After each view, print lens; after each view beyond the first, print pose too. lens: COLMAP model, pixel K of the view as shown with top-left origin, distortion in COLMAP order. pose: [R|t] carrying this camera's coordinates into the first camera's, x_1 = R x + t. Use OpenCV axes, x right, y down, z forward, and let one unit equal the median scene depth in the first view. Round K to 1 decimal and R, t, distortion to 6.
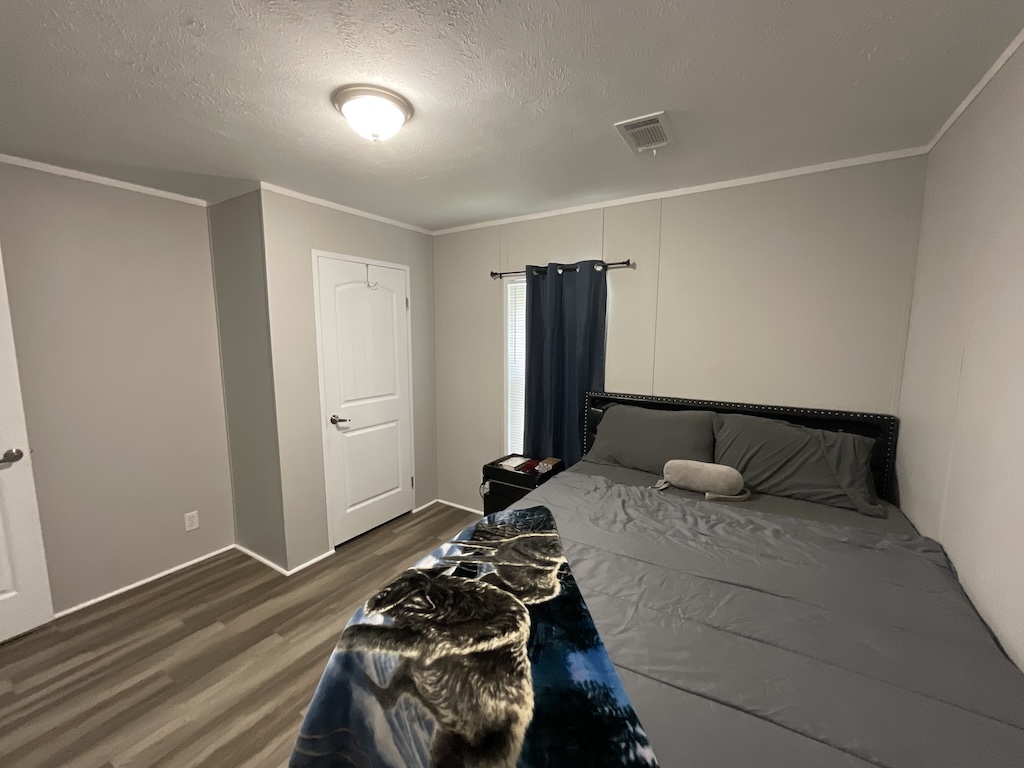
lens RADIAL K [[413.8, 0, 512.0], [0, 413.8, 384.0], [0, 0, 1]] dist [-0.000585, -0.000968]
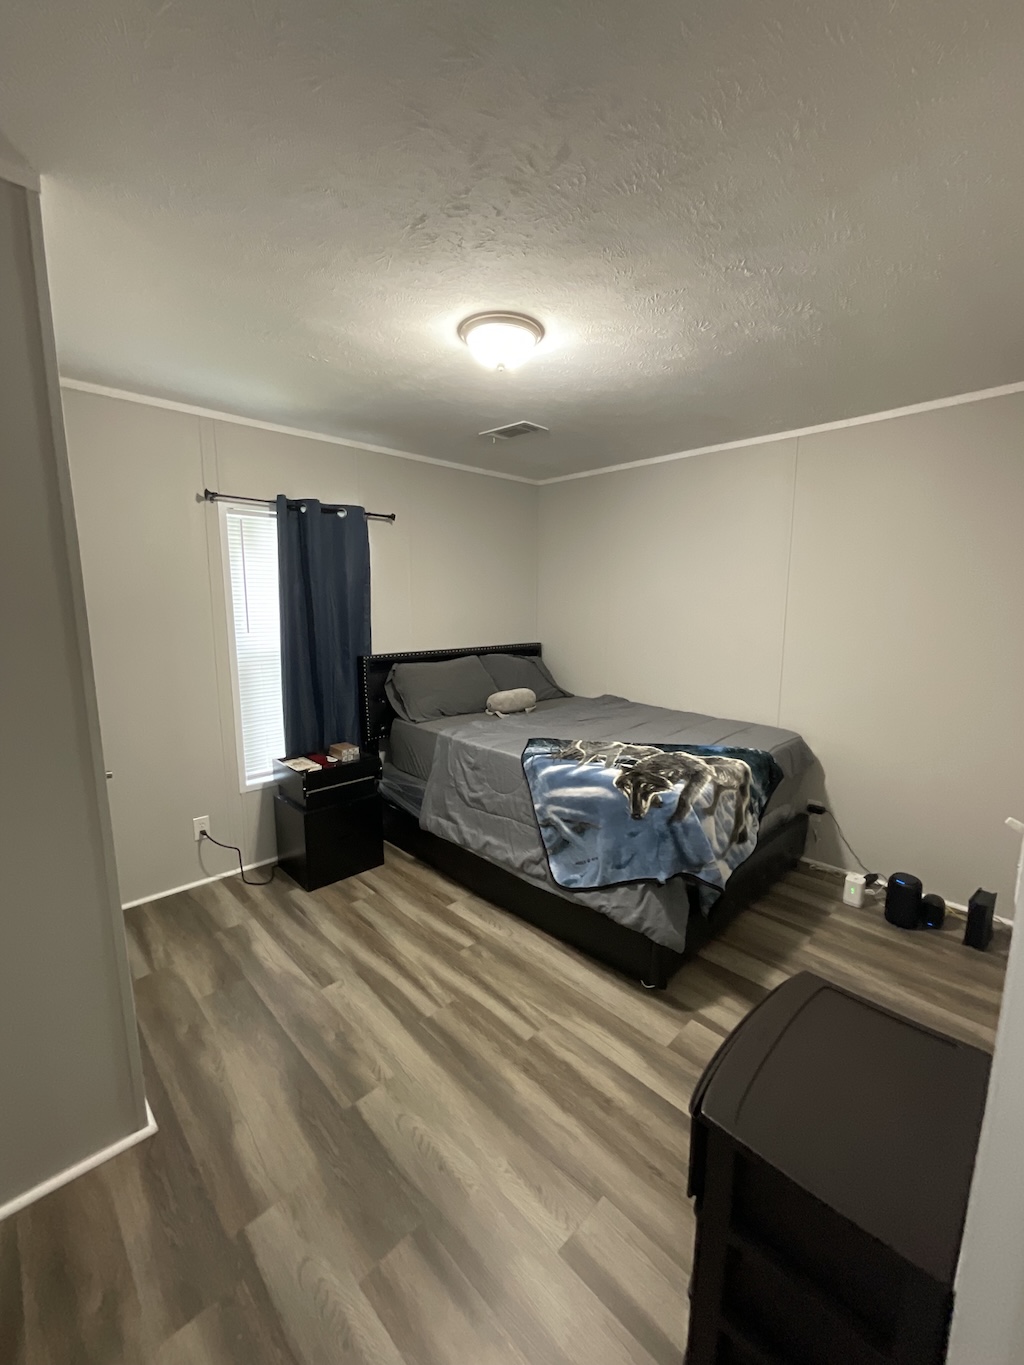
lens RADIAL K [[551.7, 0, 512.0], [0, 551.7, 682.5], [0, 0, 1]] dist [-0.000585, -0.000968]
pose [[0.238207, -0.148662, 0.959769, -1.417193], [0.114504, 0.985622, 0.124247, -0.059244], [-0.964441, 0.080301, 0.251804, 0.655431]]
